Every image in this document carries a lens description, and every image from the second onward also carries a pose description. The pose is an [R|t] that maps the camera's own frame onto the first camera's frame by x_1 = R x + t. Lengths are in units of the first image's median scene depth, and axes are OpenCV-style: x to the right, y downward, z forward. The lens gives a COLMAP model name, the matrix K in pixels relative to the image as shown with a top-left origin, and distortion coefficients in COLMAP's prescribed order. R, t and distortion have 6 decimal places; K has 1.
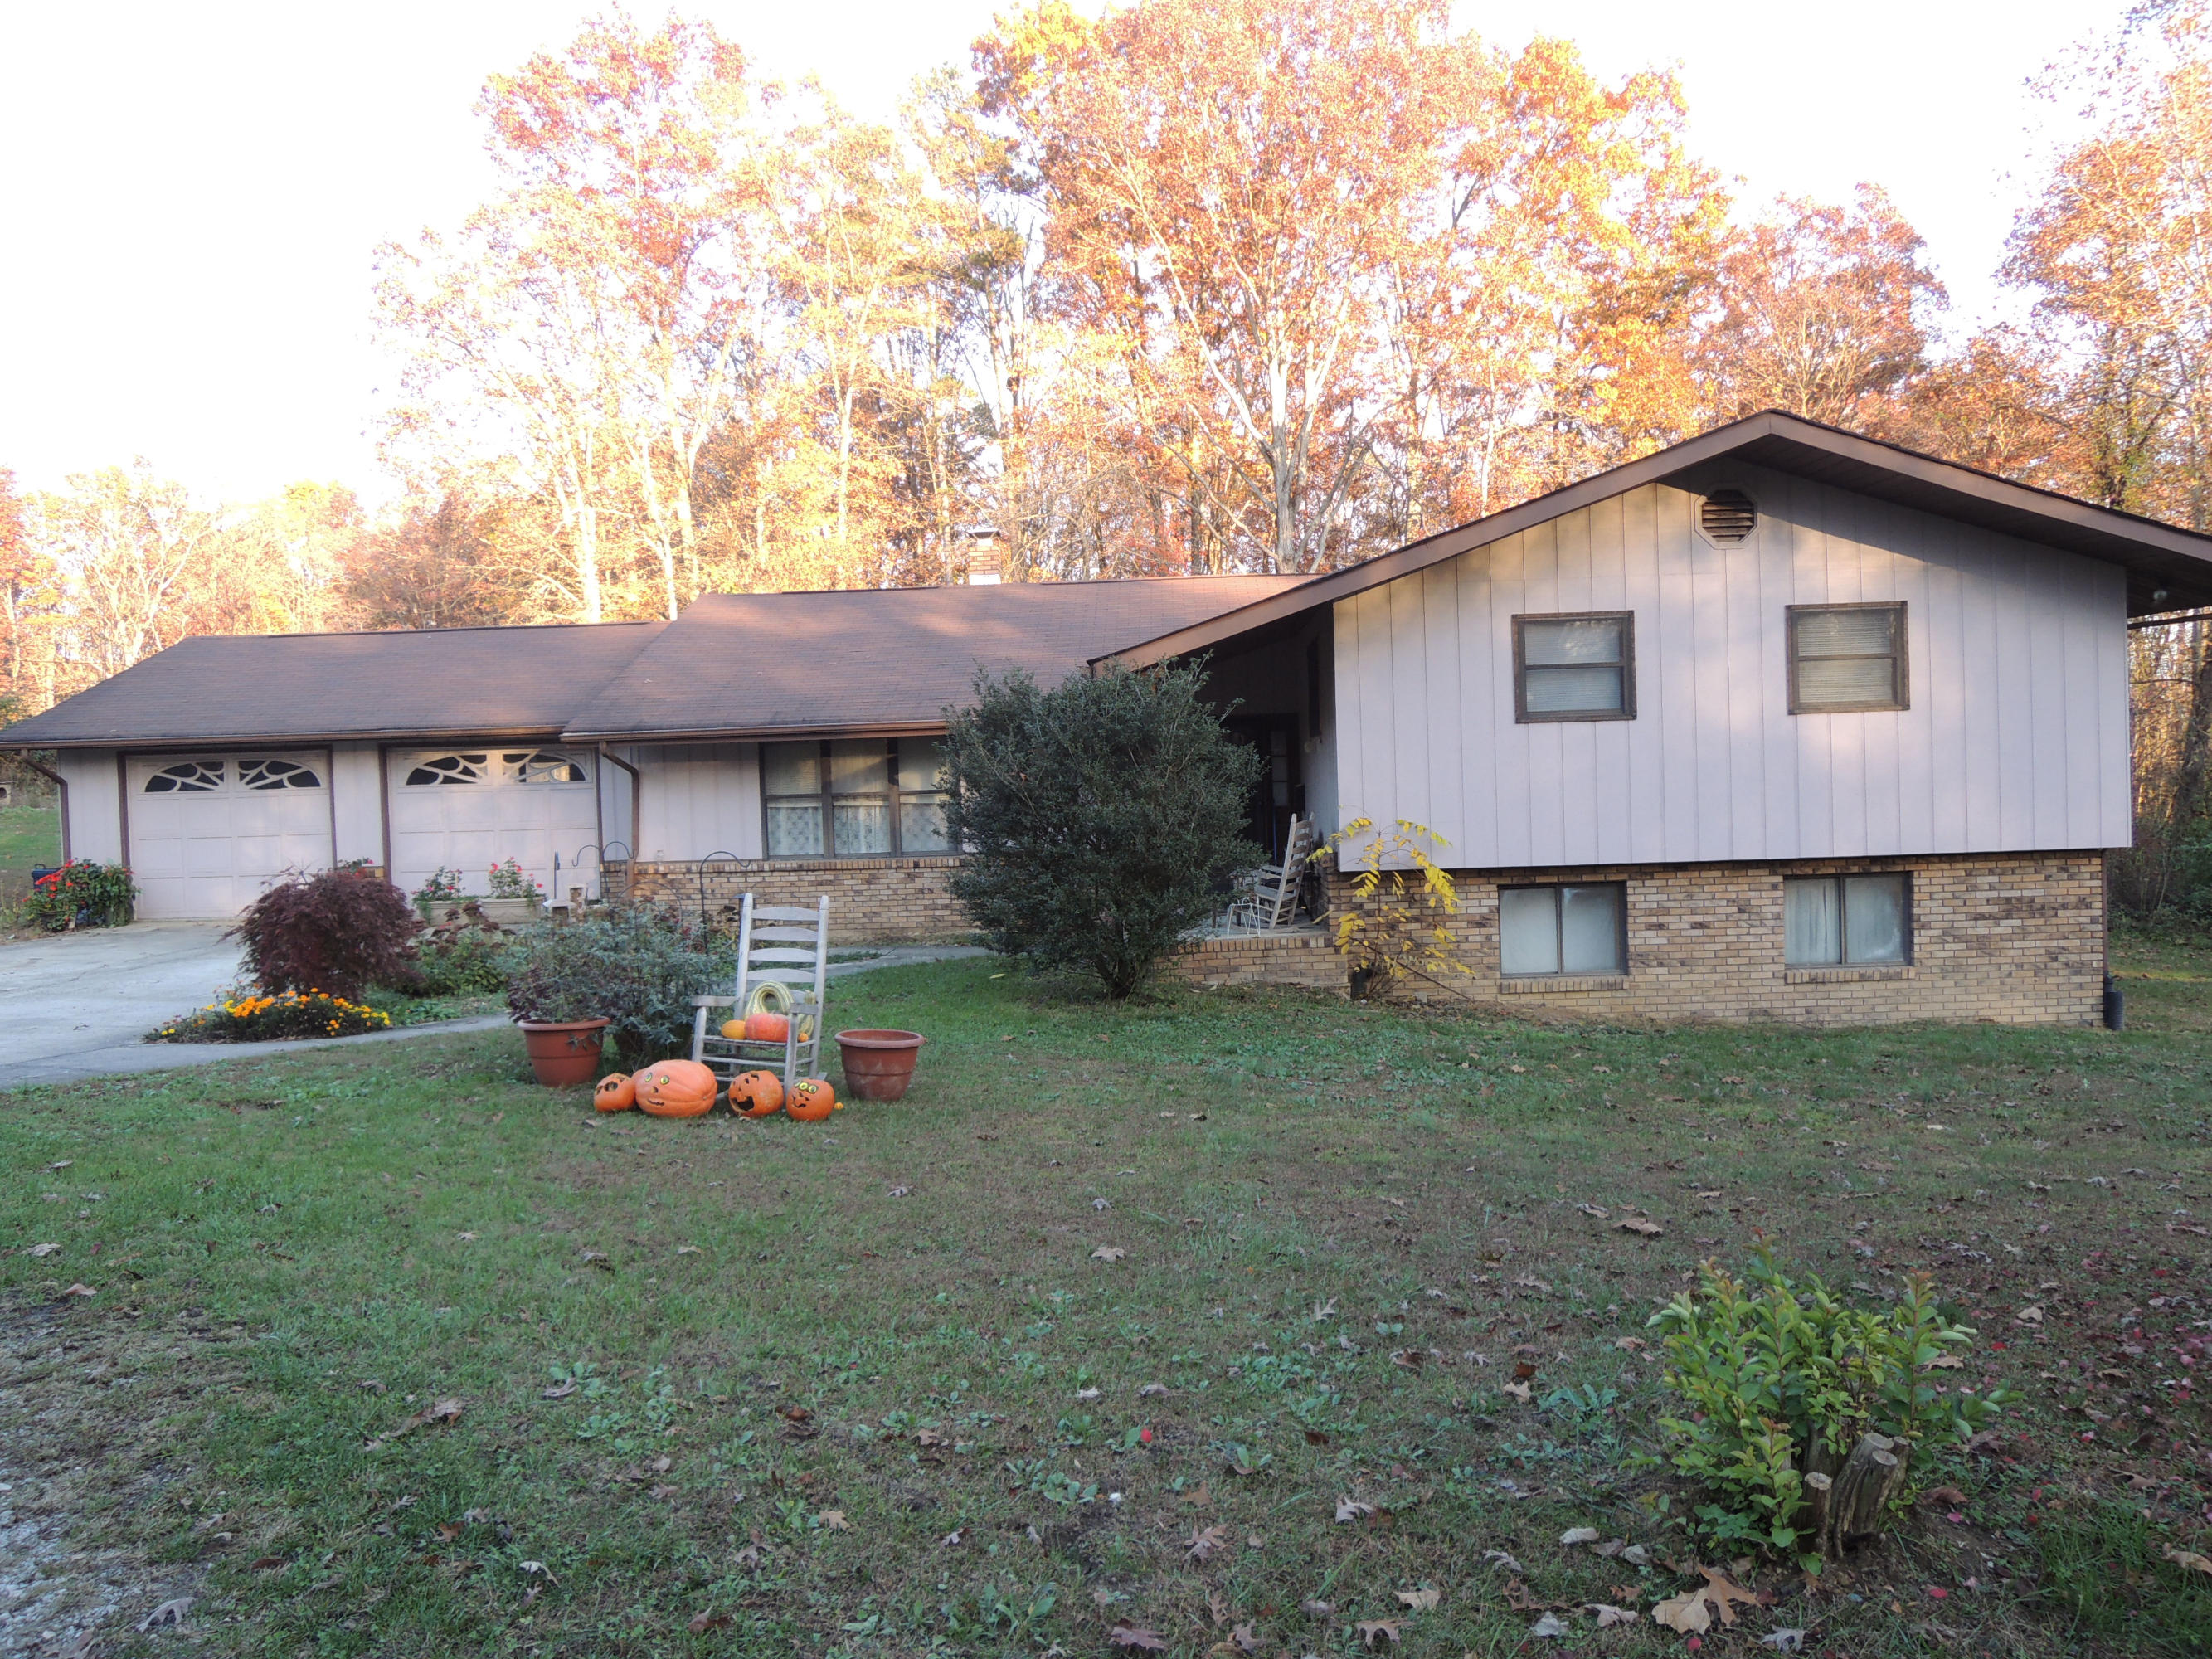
lens RADIAL K [[1571.7, 0, 1115.8], [0, 1571.7, 811.2], [0, 0, 1]] dist [-0.023846, -0.004033]
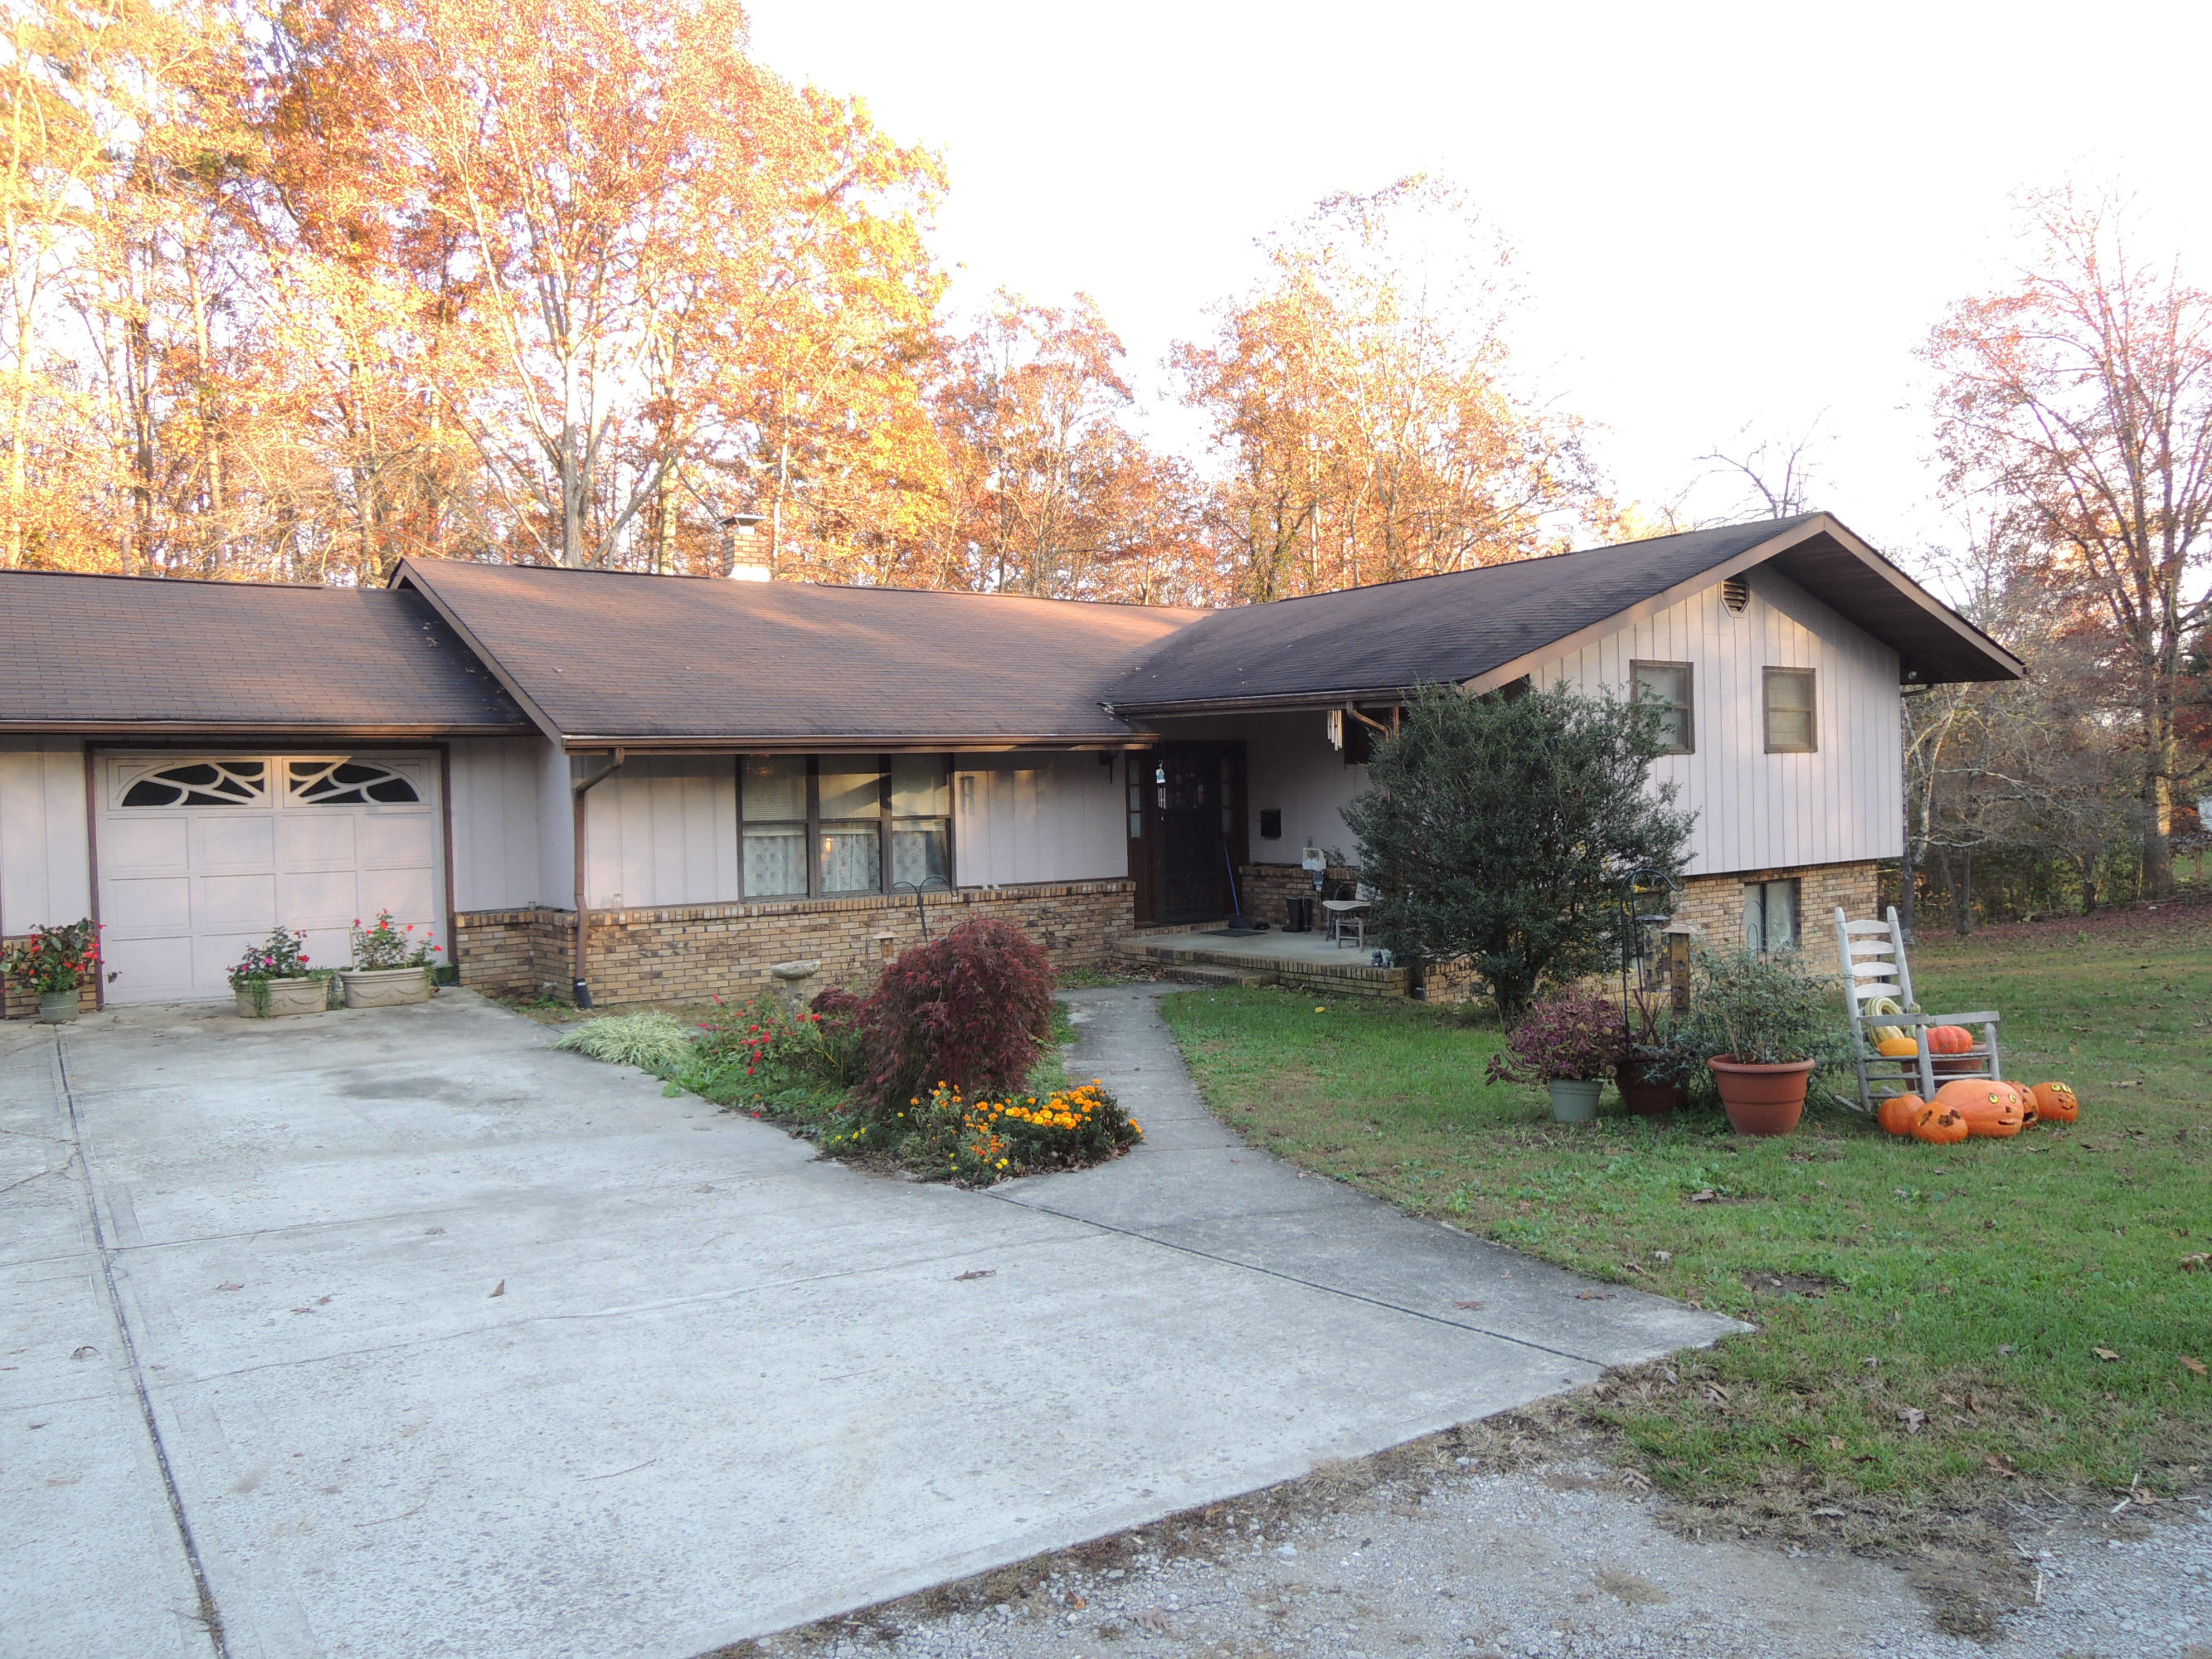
lens RADIAL K [[1571.7, 0, 1115.8], [0, 1571.7, 811.2], [0, 0, 1]] dist [-0.023846, -0.004033]
pose [[0.785129, 0.004799, 0.619314, -0.571434], [0.011476, 0.999686, -0.022295, 0.004821], [-0.619226, 0.024612, 0.784827, 0.259195]]
